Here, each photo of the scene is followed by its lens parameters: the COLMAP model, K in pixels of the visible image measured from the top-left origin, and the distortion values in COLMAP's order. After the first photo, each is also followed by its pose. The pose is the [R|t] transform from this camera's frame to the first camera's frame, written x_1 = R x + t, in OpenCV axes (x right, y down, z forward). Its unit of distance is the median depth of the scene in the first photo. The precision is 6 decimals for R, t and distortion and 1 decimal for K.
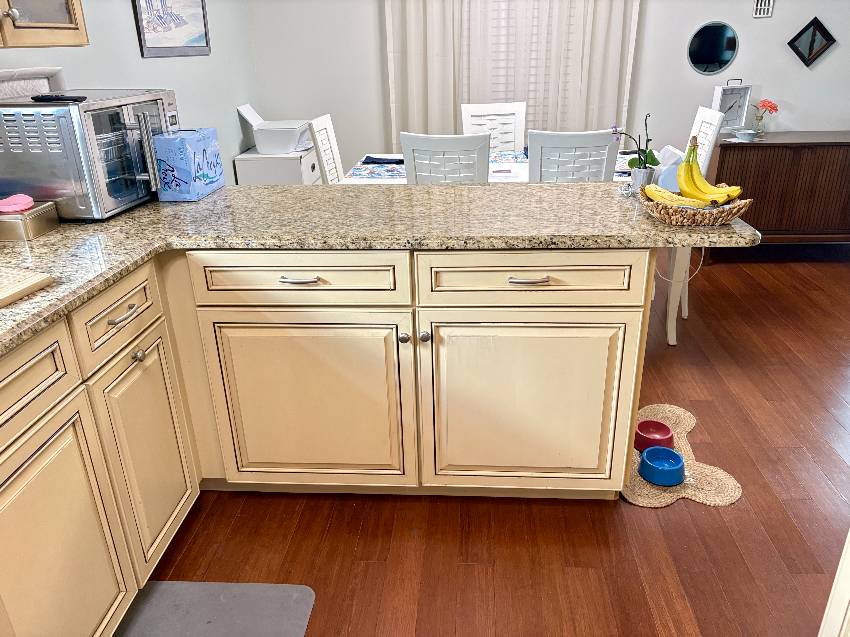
lens RADIAL K [[640.1, 0, 427.7], [0, 640.1, 320.5], [0, 0, 1]] dist [0.022592, -0.029507]
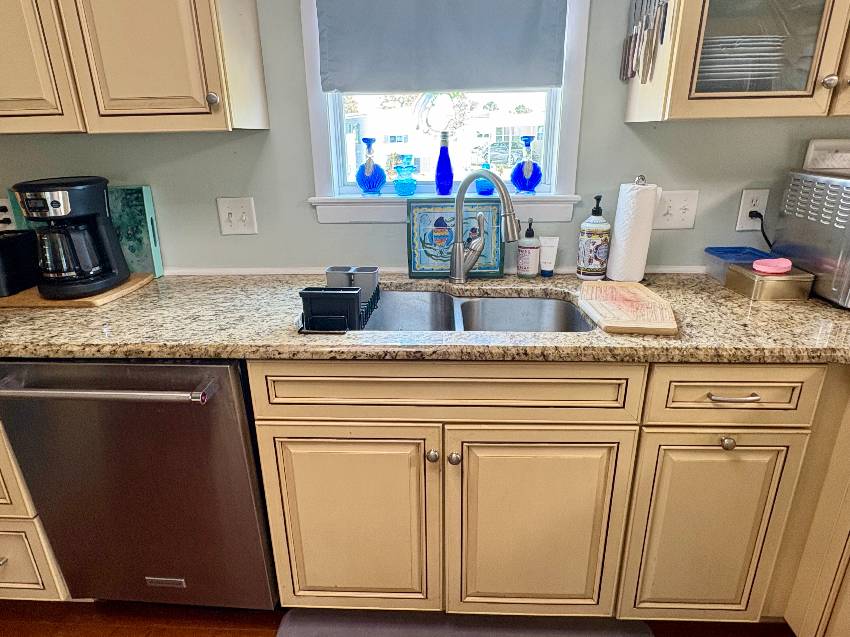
lens RADIAL K [[510.2, 0, 422.2], [0, 510.2, 322.1], [0, 0, 1]] dist [-0.010130, 0.007997]
pose [[0.015588, 0.361034, -0.932422, 0.185928], [-0.379924, 0.864733, 0.328474, -0.187957], [0.924887, 0.349129, 0.150645, 0.454906]]
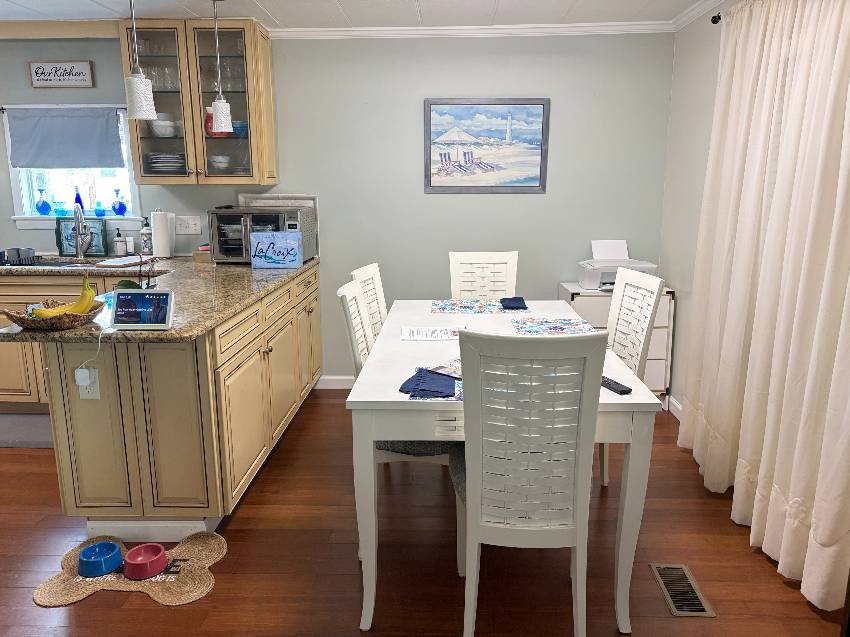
lens RADIAL K [[640.1, 0, 431.1], [0, 640.1, 314.9], [0, 0, 1]] dist [0.022592, -0.029507]
pose [[0.048489, 0.228231, -0.972399, 2.049781], [-0.397836, 0.897399, 0.190790, -0.872600], [0.916174, 0.377604, 0.134312, 1.822398]]
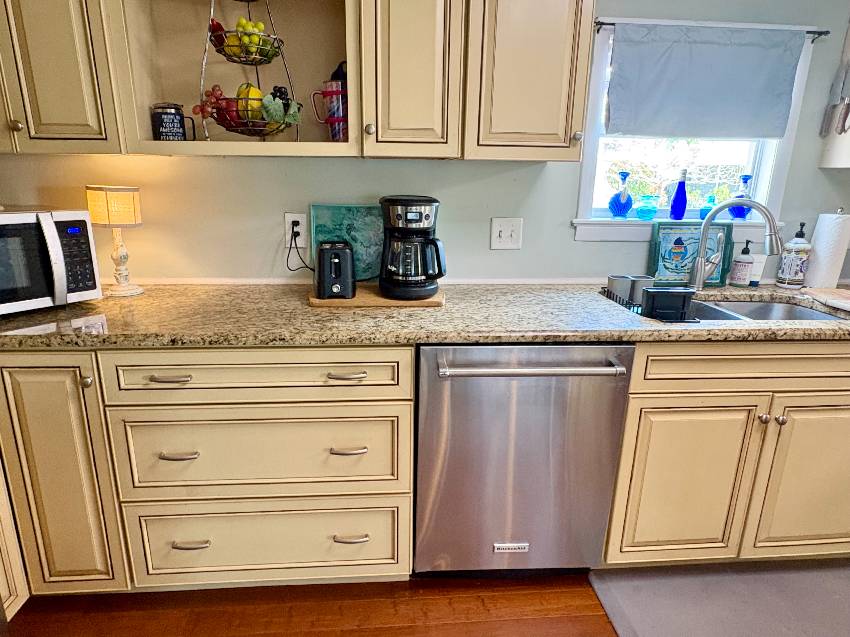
lens RADIAL K [[510.2, 0, 427.5], [0, 510.2, 317.7], [0, 0, 1]] dist [-0.010130, 0.007997]
pose [[0.144200, 0.288133, -0.946671, 0.325279], [-0.409383, 0.888332, 0.208018, 0.154498], [0.900895, 0.357555, 0.246054, -0.300668]]
